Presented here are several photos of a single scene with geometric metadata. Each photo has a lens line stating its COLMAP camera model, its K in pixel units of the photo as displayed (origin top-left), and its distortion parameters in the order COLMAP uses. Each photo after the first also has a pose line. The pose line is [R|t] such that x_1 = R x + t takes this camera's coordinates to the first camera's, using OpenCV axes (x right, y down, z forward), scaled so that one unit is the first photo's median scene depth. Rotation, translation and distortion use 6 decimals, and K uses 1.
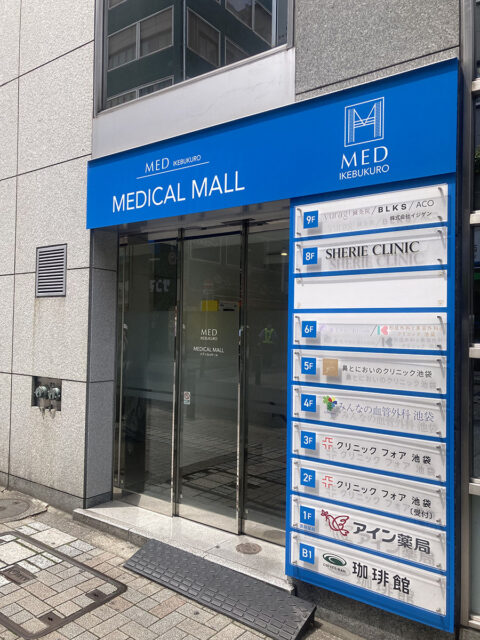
lens RADIAL K [[519.4, 0, 243.2], [0, 519.4, 318.9], [0, 0, 1]] dist [0.042614, -0.033528]
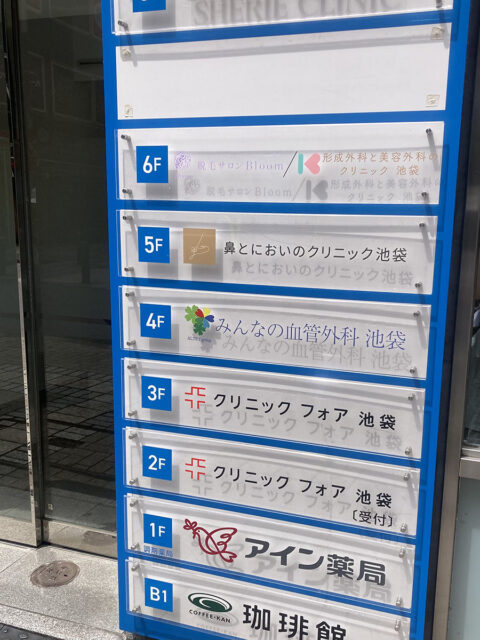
lens RADIAL K [[519.4, 0, 243.1], [0, 519.4, 322.0], [0, 0, 1]] dist [0.042614, -0.033528]
pose [[0.958691, -0.051171, 0.279810, 0.070815], [-0.007213, 0.978997, 0.203749, 0.065379], [-0.284359, -0.197351, 0.938186, 0.541961]]
